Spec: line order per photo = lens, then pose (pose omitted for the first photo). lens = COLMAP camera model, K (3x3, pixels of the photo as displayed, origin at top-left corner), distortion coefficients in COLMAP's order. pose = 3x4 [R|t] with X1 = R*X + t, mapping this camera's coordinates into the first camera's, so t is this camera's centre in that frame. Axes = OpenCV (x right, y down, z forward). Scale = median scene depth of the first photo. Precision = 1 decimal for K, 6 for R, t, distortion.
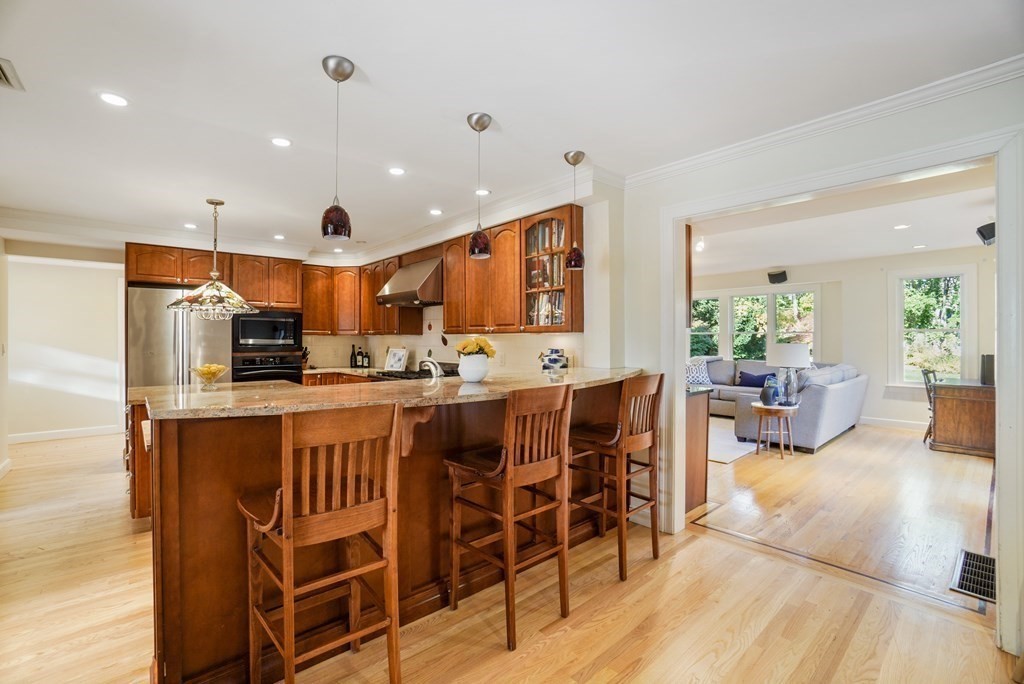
lens RADIAL K [[451.6, 0, 500.9], [0, 451.6, 343.2], [0, 0, 1]] dist [-0.065436, 0.029390]
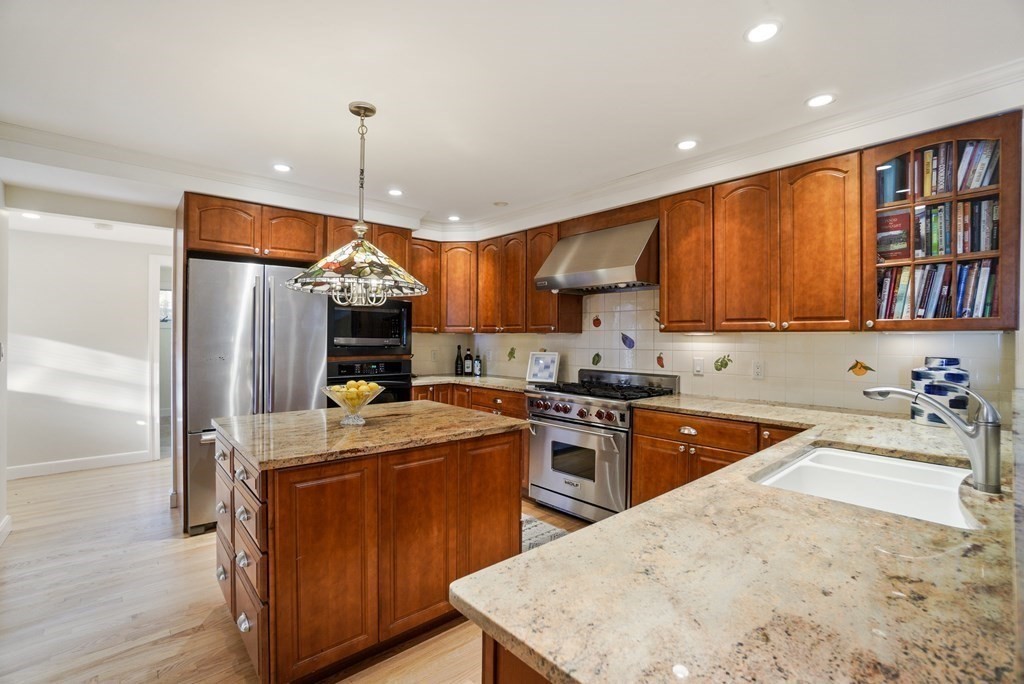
lens RADIAL K [[469.3, 0, 512.0], [0, 469.3, 342.0], [0, 0, 1]] dist [-0.070599, 0.034957]
pose [[0.999952, 0.006531, 0.007259, -0.326585], [-0.006521, 0.999978, -0.001418, -0.002645], [-0.007268, 0.001370, 0.999973, 0.270498]]
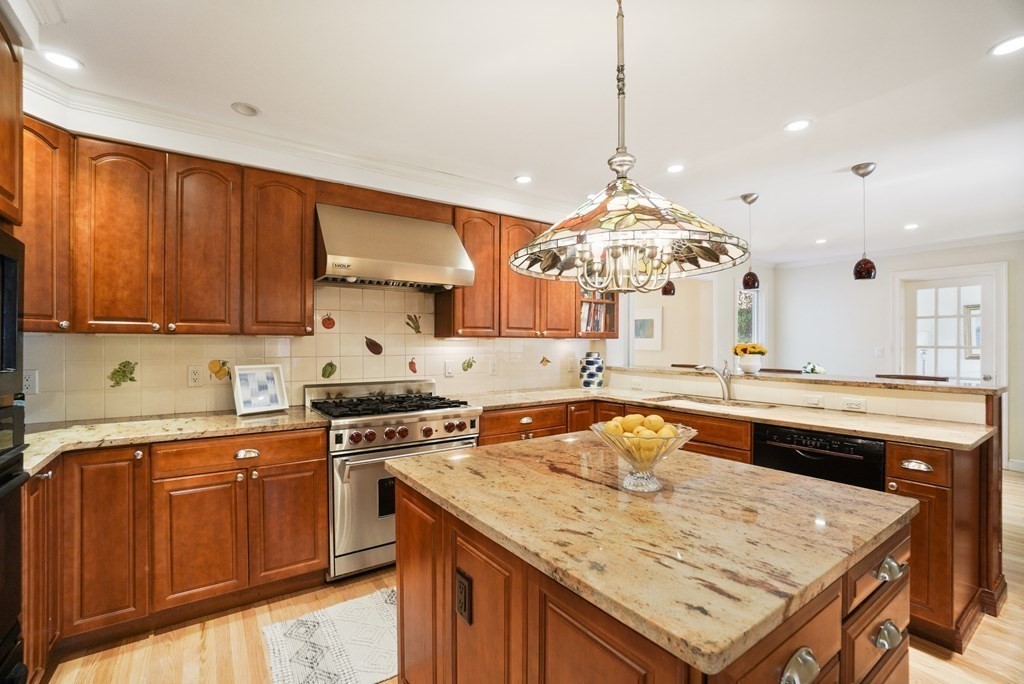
lens RADIAL K [[469.3, 0, 512.0], [0, 469.3, 342.0], [0, 0, 1]] dist [-0.070599, 0.034957]
pose [[0.090310, 0.003940, 0.995906, -0.779855], [0.009090, 0.999947, -0.004781, -0.007634], [-0.995872, 0.009484, 0.090269, 0.785099]]
